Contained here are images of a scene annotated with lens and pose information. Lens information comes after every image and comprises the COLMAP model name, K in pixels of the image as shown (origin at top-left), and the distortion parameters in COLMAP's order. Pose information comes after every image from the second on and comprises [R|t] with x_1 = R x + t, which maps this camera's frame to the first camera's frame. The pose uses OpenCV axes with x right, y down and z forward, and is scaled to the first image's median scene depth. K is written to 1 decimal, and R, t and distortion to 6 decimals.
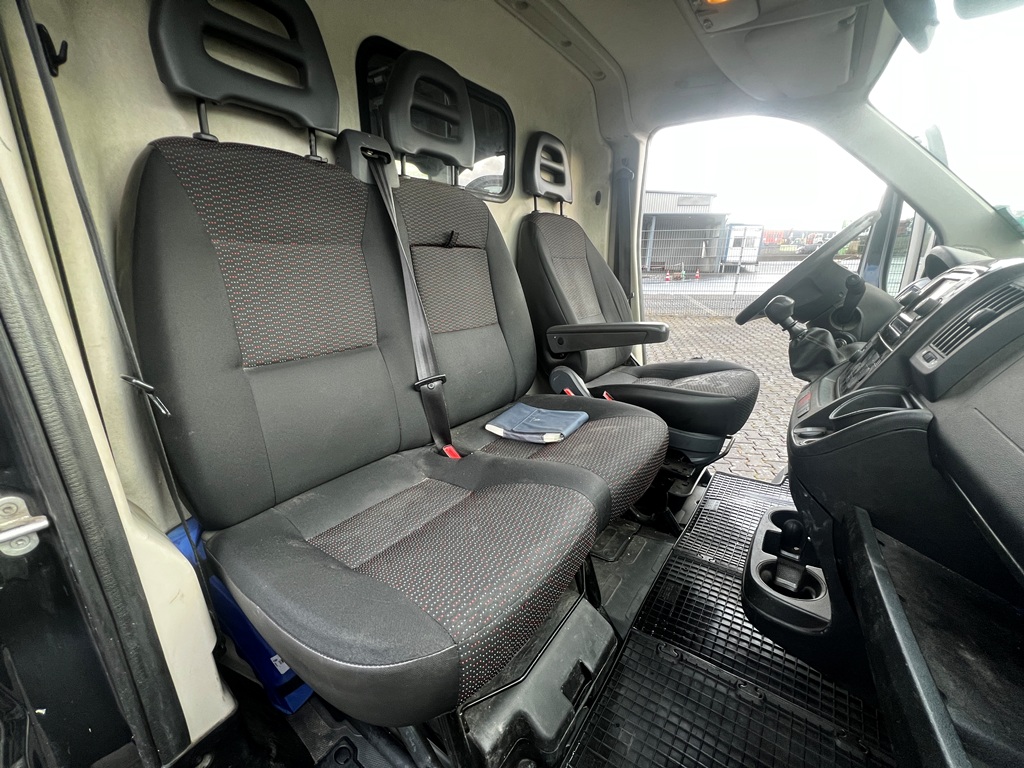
lens RADIAL K [[414.2, 0, 512.0], [0, 414.2, 384.0], [0, 0, 1]] dist [-0.000441, -0.000036]
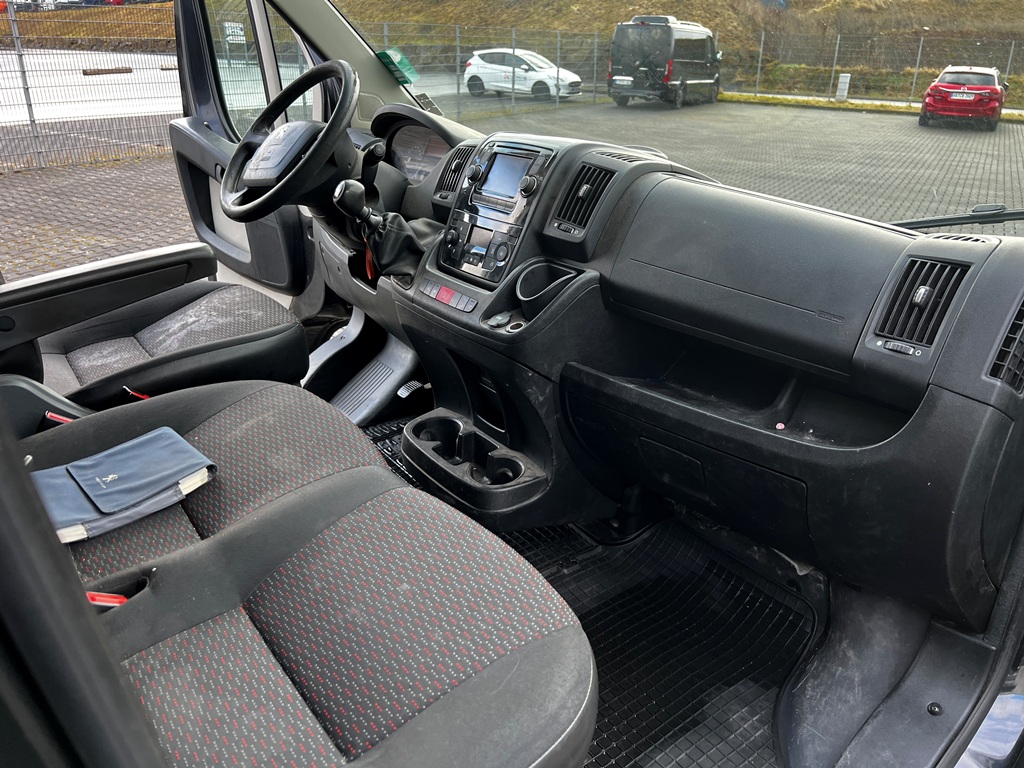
lens RADIAL K [[766.2, 0, 512.0], [0, 766.2, 384.0], [0, 0, 1]] dist [0.049642, -0.055908]
pose [[0.317333, -0.371423, 0.872551, -0.622739], [0.272373, 0.917037, 0.291301, -0.178438], [-0.908357, 0.145220, 0.392172, 0.159220]]
